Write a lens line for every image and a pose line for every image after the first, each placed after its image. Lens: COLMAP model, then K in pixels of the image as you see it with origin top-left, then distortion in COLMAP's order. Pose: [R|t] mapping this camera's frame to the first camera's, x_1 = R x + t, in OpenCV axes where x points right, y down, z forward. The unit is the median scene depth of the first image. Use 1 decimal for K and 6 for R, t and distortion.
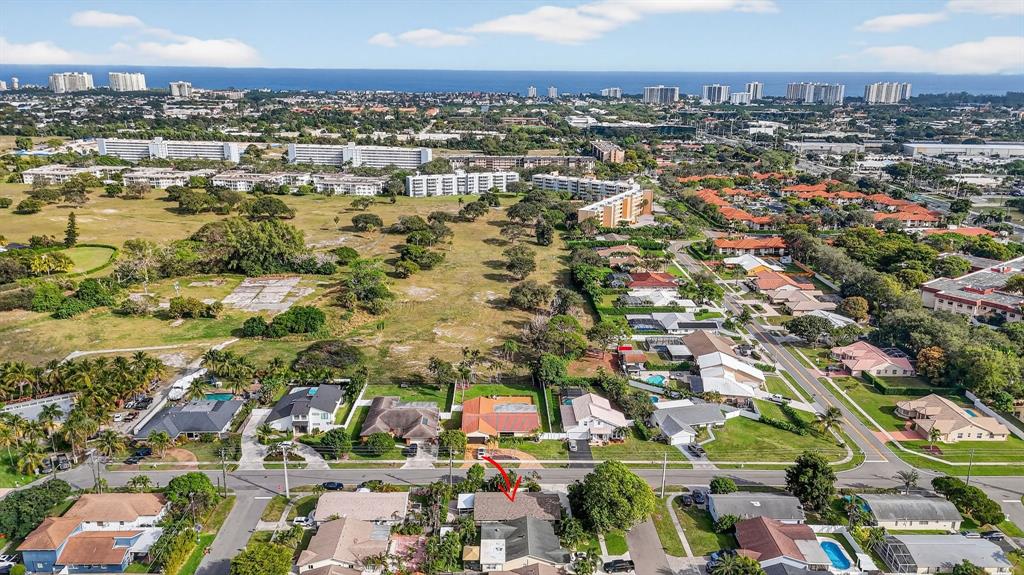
lens RADIAL K [[757.7, 0, 513.1], [0, 757.7, 284.8], [0, 0, 1]] dist [0.085844, -0.078942]
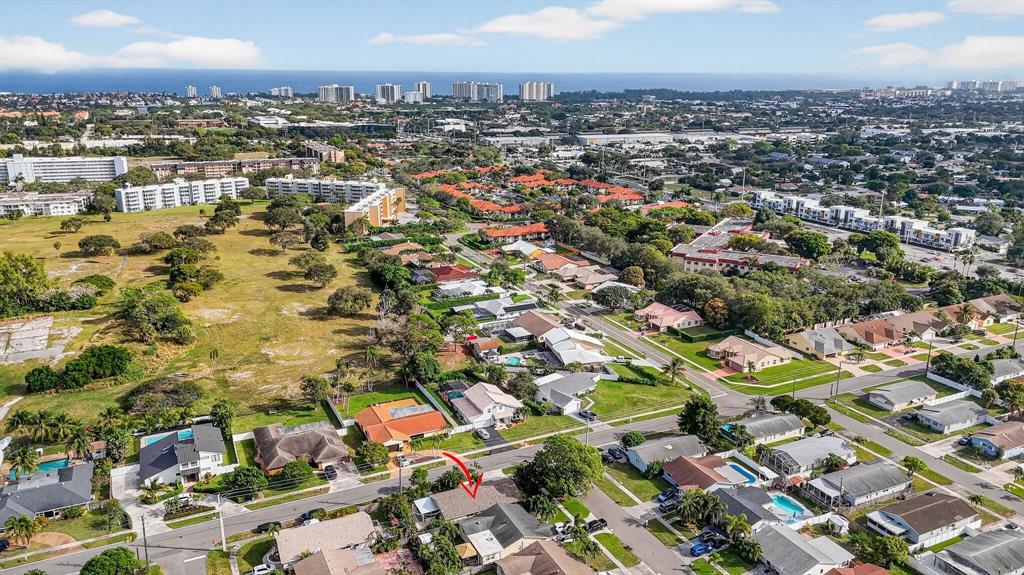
lens RADIAL K [[757.7, 0, 512.0], [0, 757.7, 289.7], [0, 0, 1]] dist [0.085844, -0.078942]
pose [[0.906549, -0.120344, 0.404582, -0.192836], [0.117504, 0.992558, 0.031947, -0.007792], [-0.405416, 0.018578, 0.913944, 0.025828]]
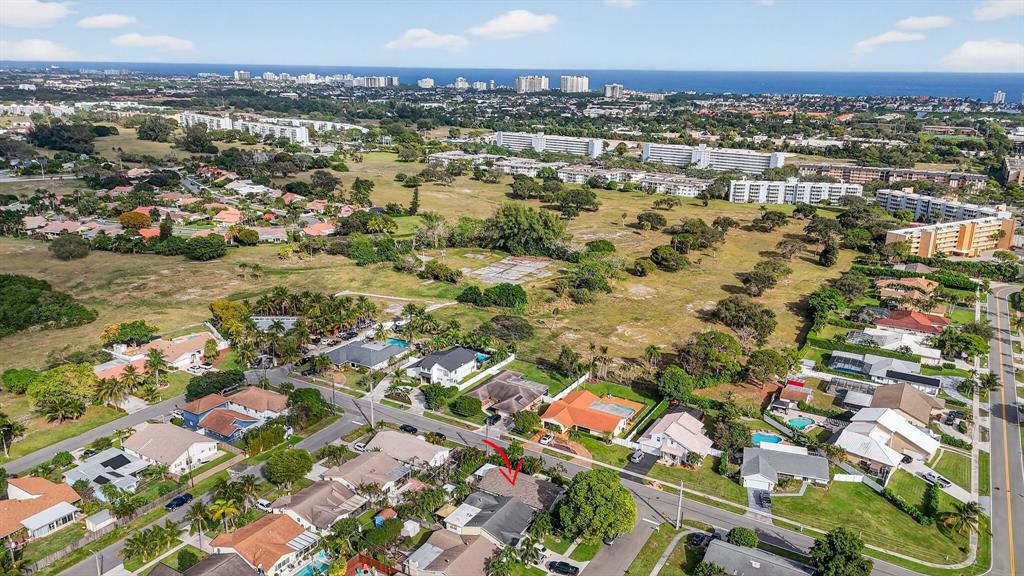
lens RADIAL K [[757.7, 0, 511.8], [0, 757.7, 291.1], [0, 0, 1]] dist [0.085844, -0.078942]
pose [[0.844372, 0.154871, -0.512885, 0.281551], [-0.152844, 0.987158, 0.046452, -0.012278], [0.513492, 0.039169, 0.857200, 0.053391]]
